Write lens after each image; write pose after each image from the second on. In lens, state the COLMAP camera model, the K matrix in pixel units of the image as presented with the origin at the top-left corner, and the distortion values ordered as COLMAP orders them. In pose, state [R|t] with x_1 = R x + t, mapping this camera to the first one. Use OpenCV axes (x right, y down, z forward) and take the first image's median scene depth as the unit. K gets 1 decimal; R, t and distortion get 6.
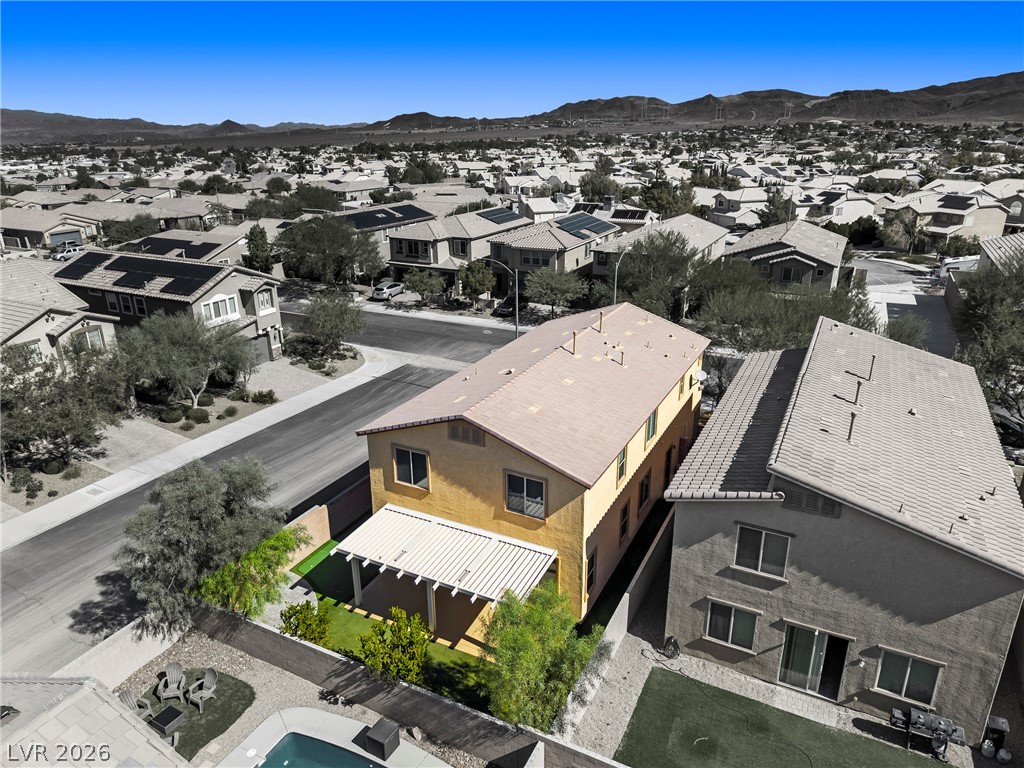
lens RADIAL K [[687.4, 0, 512.6], [0, 687.4, 385.8], [0, 0, 1]] dist [0.018539, -0.018902]
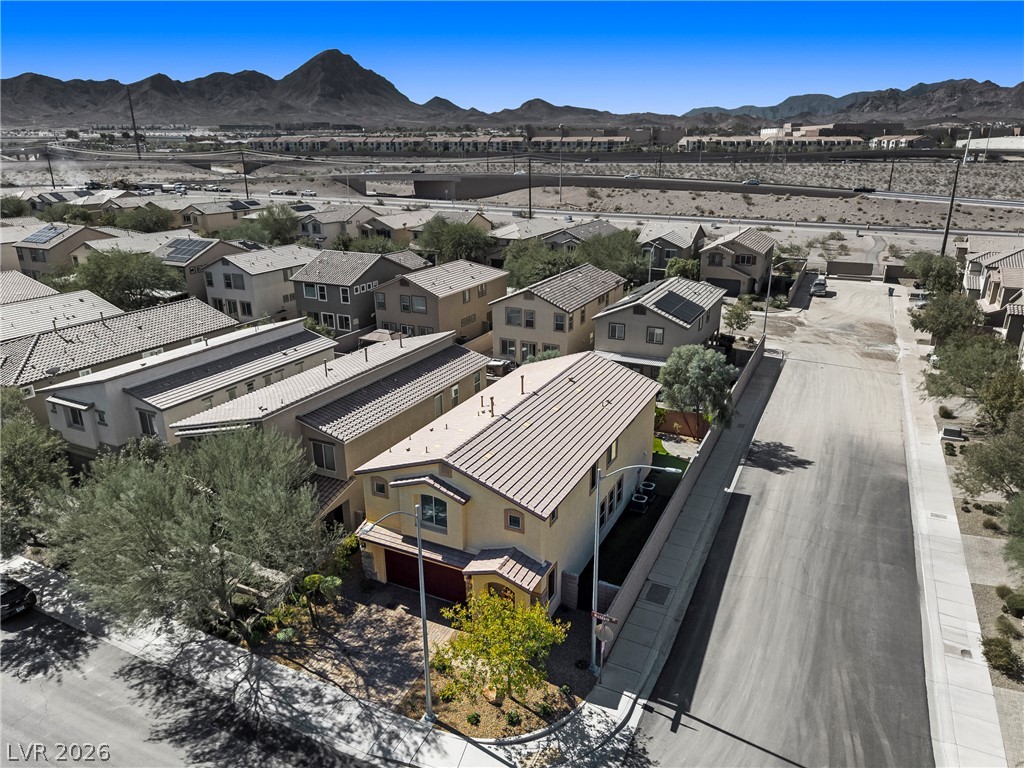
lens RADIAL K [[687.4, 0, 510.5], [0, 687.4, 381.5], [0, 0, 1]] dist [0.018539, -0.018902]
pose [[-0.999841, 0.016641, -0.006421, 0.071998], [0.008788, 0.772818, 0.634567, -0.505287], [0.015522, 0.634409, -0.772841, 1.165752]]
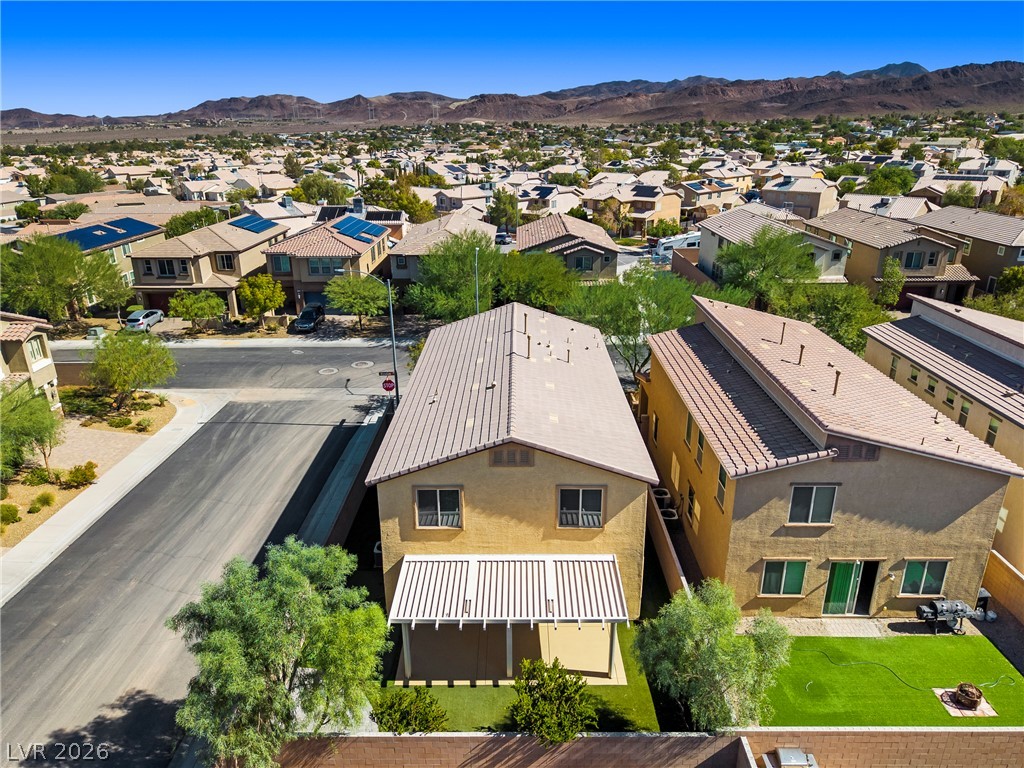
lens RADIAL K [[687.4, 0, 514.4], [0, 687.4, 385.6], [0, 0, 1]] dist [0.018539, -0.018902]
pose [[0.892864, -0.157218, 0.421992, -0.210994], [0.157294, 0.986935, 0.034887, -0.027398], [-0.421963, 0.035228, 0.905928, 0.073479]]
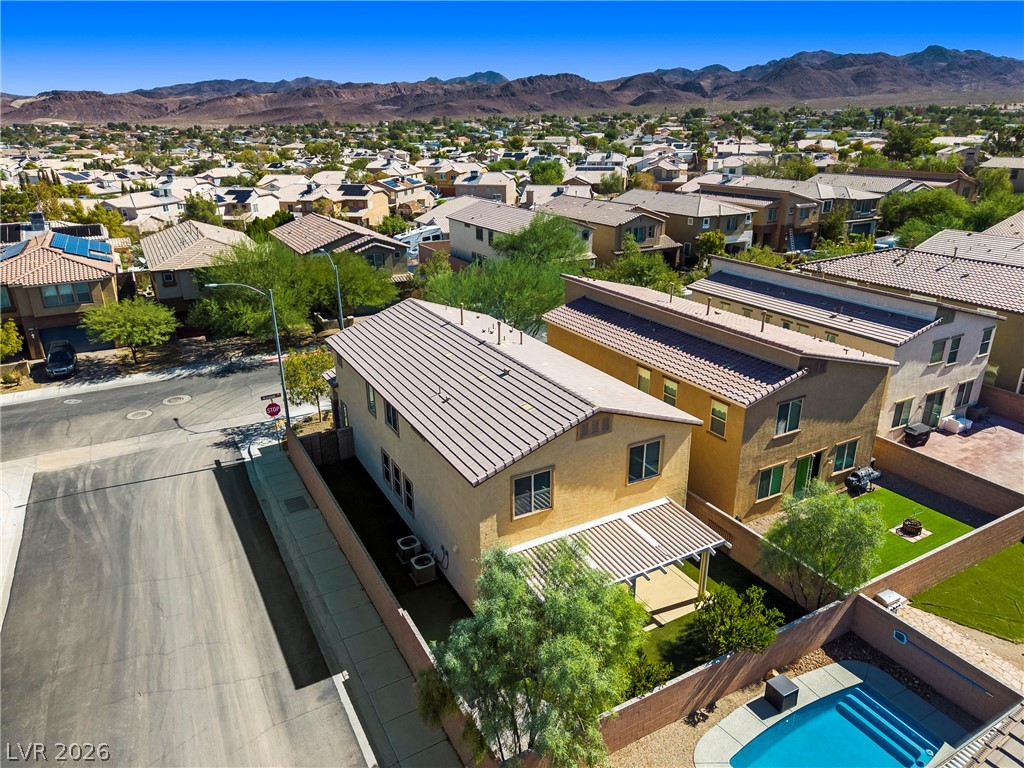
lens RADIAL K [[687.4, 0, 515.9], [0, 687.4, 386.0], [0, 0, 1]] dist [0.018539, -0.018902]
pose [[0.555797, -0.292011, 0.778344, -0.417810], [0.294412, 0.944736, 0.144204, -0.075884], [-0.777439, 0.149006, 0.611053, 0.230891]]
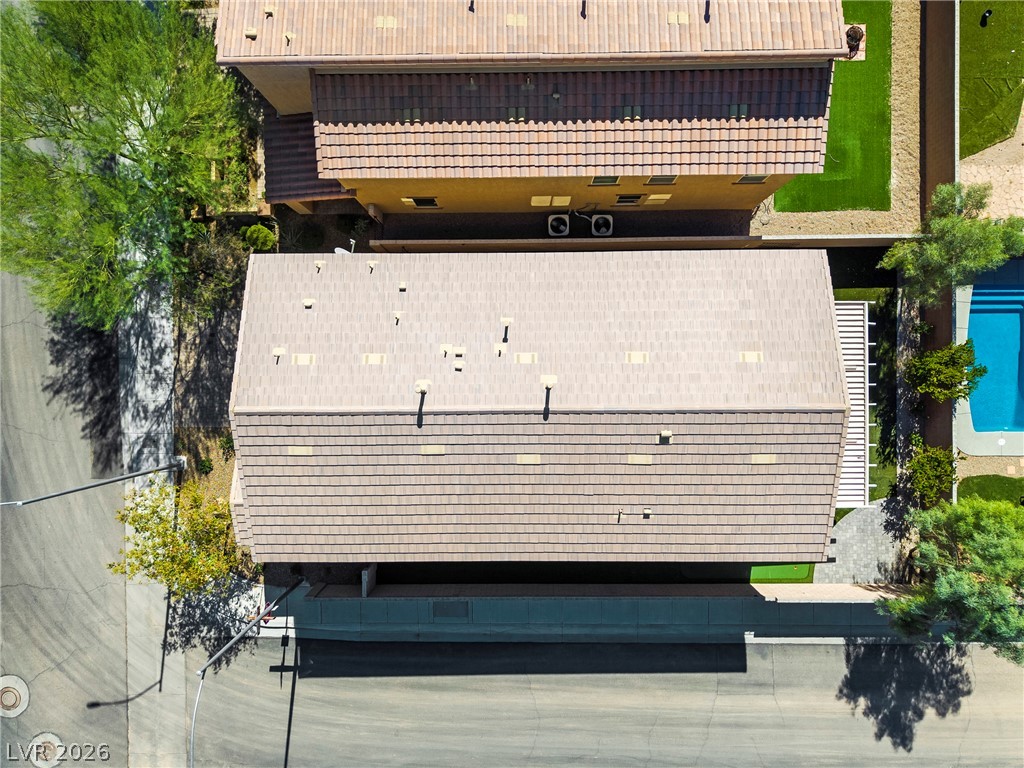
lens RADIAL K [[687.4, 0, 515.1], [0, 687.4, 385.5], [0, 0, 1]] dist [0.018539, -0.018902]
pose [[-0.463692, -0.885946, 0.009432, 0.060158], [0.328098, -0.161813, 0.930681, -0.404154], [-0.823007, 0.434645, 0.365709, 0.477023]]
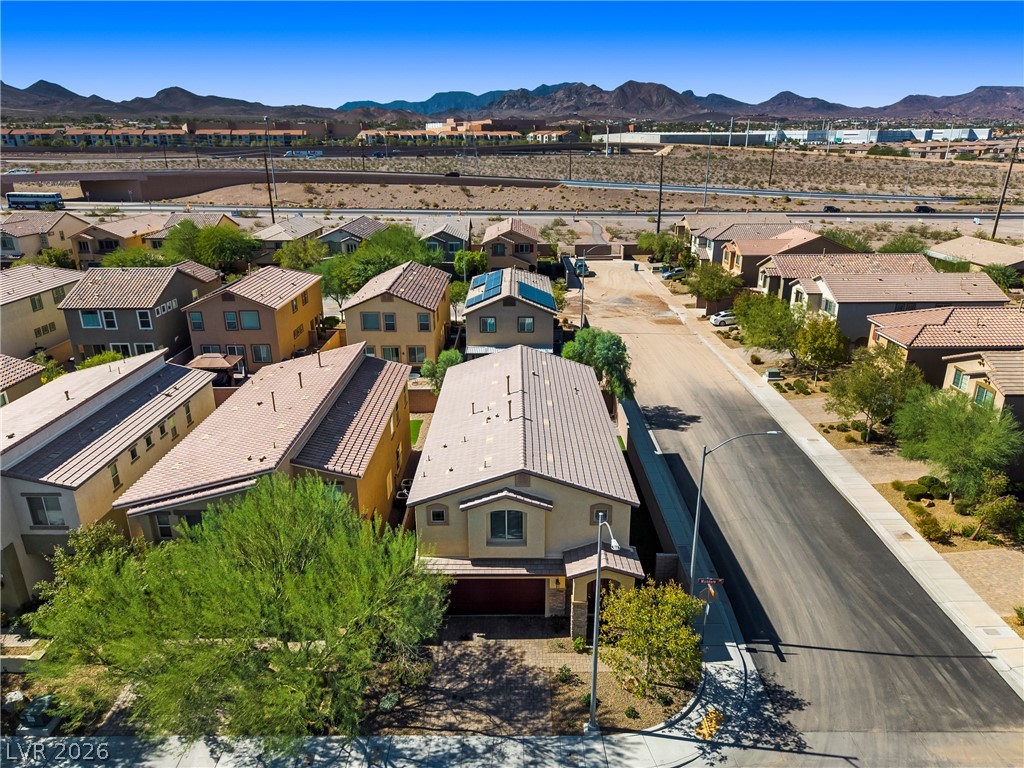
lens RADIAL K [[687.4, 0, 511.7], [0, 687.4, 388.3], [0, 0, 1]] dist [0.018539, -0.018902]
pose [[-0.891039, 0.166667, -0.422223, 0.356160], [-0.147689, 0.773102, 0.616848, -0.480014], [0.429229, 0.611993, -0.664249, 1.084775]]
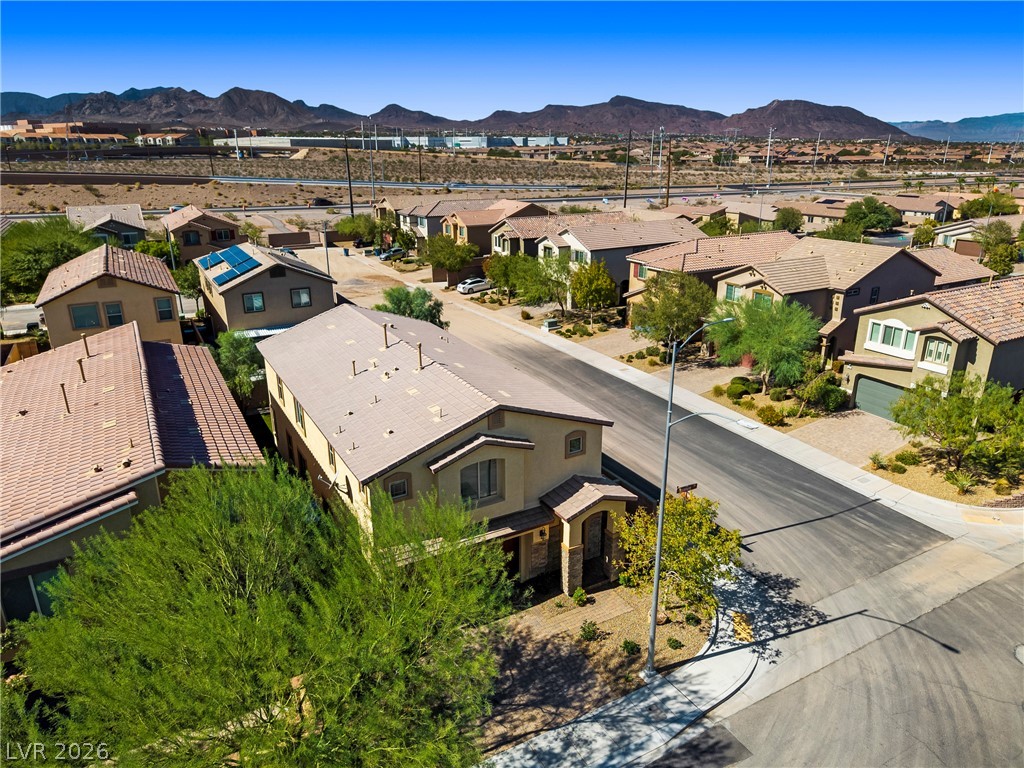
lens RADIAL K [[687.4, 0, 515.1], [0, 687.4, 388.7], [0, 0, 1]] dist [0.018539, -0.018902]
pose [[-0.552417, 0.286567, -0.782761, 0.468621], [-0.283658, 0.818380, 0.499793, -0.328054], [0.783820, 0.498131, -0.370800, 0.932397]]
